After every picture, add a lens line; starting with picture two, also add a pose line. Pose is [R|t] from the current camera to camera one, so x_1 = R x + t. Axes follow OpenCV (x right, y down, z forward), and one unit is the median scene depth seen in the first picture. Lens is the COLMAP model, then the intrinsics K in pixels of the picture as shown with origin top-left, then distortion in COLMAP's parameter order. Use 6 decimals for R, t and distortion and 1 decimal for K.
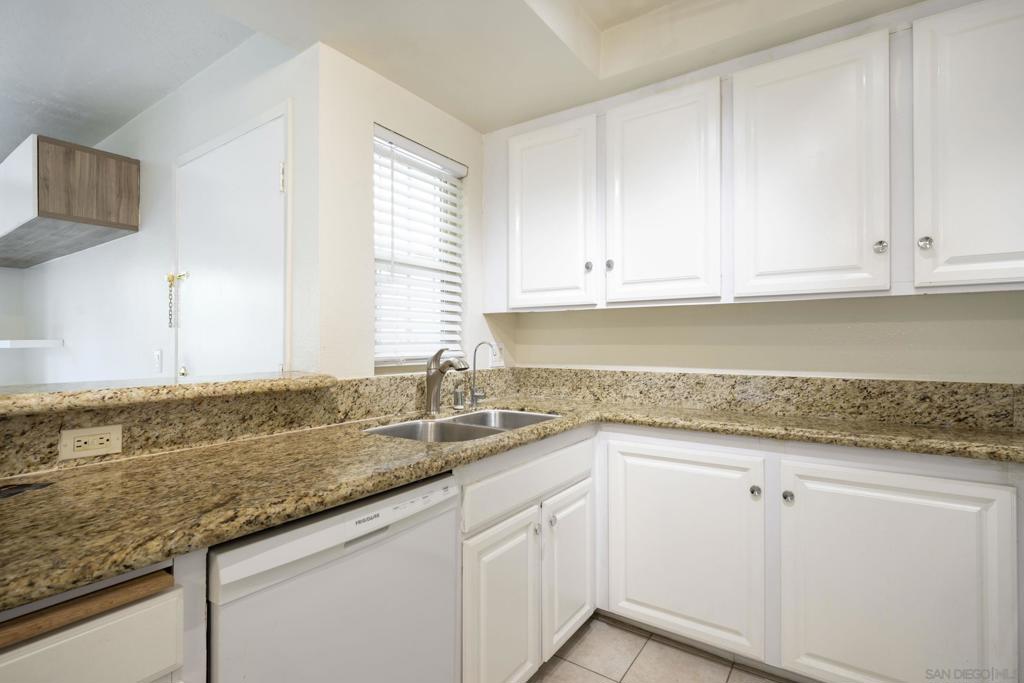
lens RADIAL K [[501.3, 0, 501.9], [0, 501.3, 347.8], [0, 0, 1]] dist [0.000700, -0.002949]
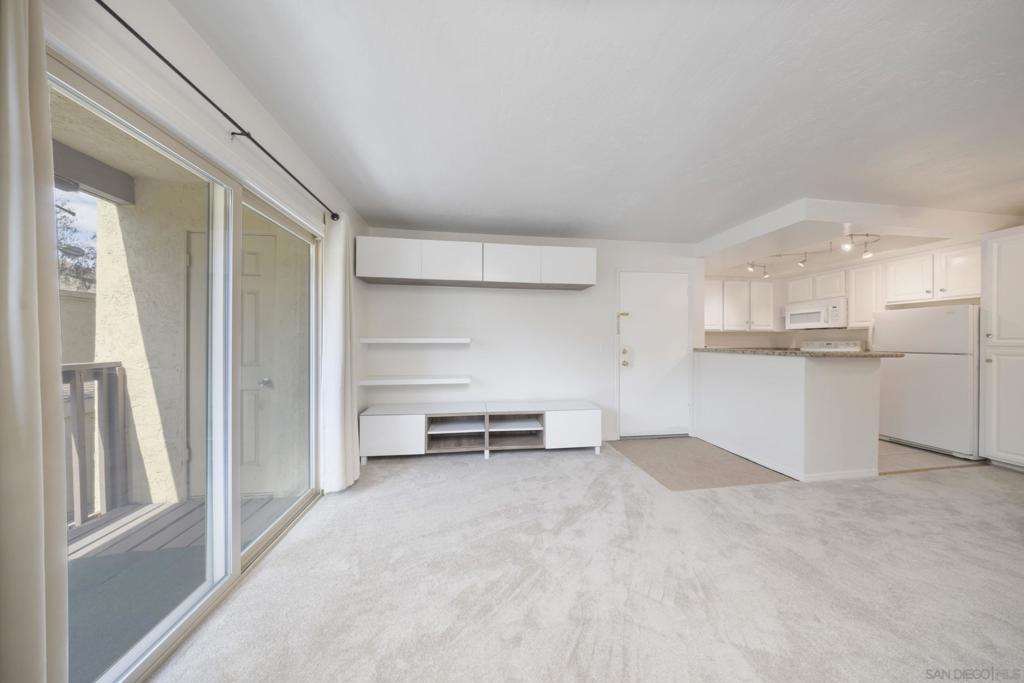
lens RADIAL K [[298.2, 0, 509.8], [0, 298.2, 341.7], [0, 0, 1]] dist [-0.003019, -0.000097]
pose [[0.725710, -0.000911, 0.688000, -2.621184], [0.005939, 0.999970, -0.004941, 0.006824], [-0.687975, 0.007672, 0.725694, 0.347677]]
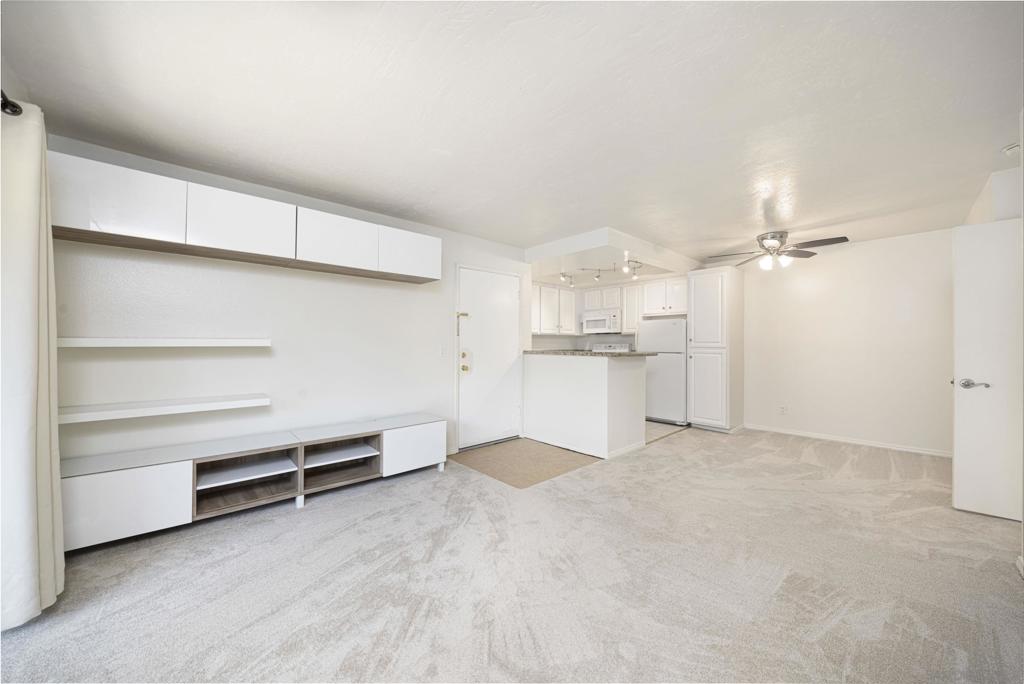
lens RADIAL K [[372.0, 0, 510.4], [0, 372.0, 344.8], [0, 0, 1]] dist [-0.001042, -0.000734]
pose [[0.212249, -0.000420, 0.977216, -2.847954], [0.009621, 0.999952, -0.001660, 0.009757], [-0.977168, 0.009754, 0.212243, 0.495015]]
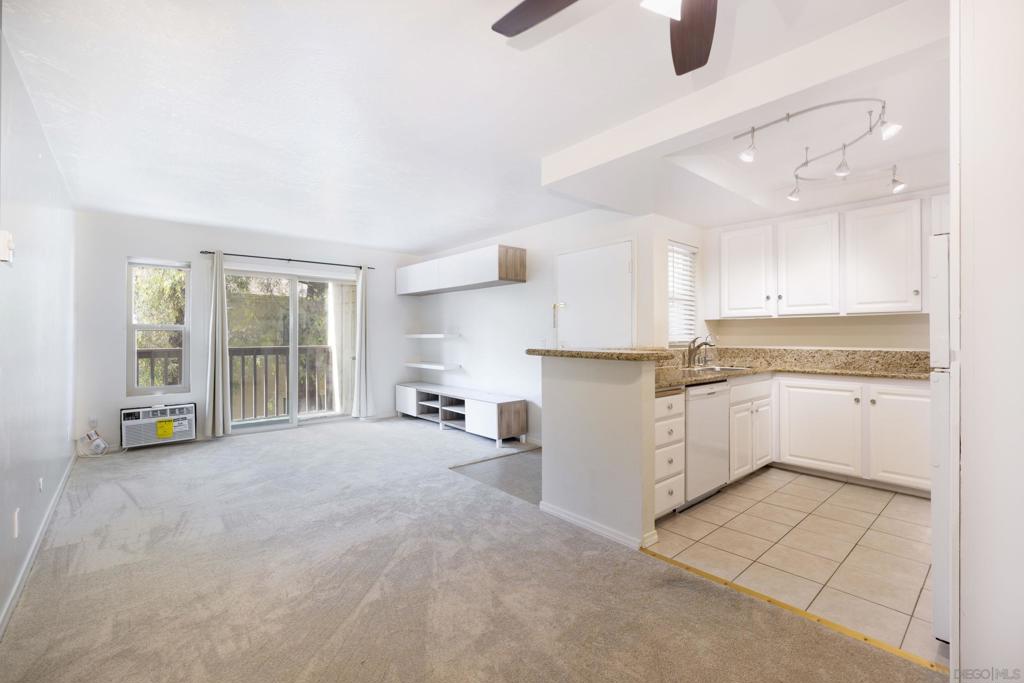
lens RADIAL K [[440.6, 0, 512.0], [0, 440.6, 341.0], [0, 0, 1]] dist [-0.008840, -0.001524]
pose [[0.968539, 0.001913, -0.248855, -0.447097], [-0.002023, 0.999998, -0.000183, 0.021879], [0.248854, 0.000681, 0.968541, -1.142423]]
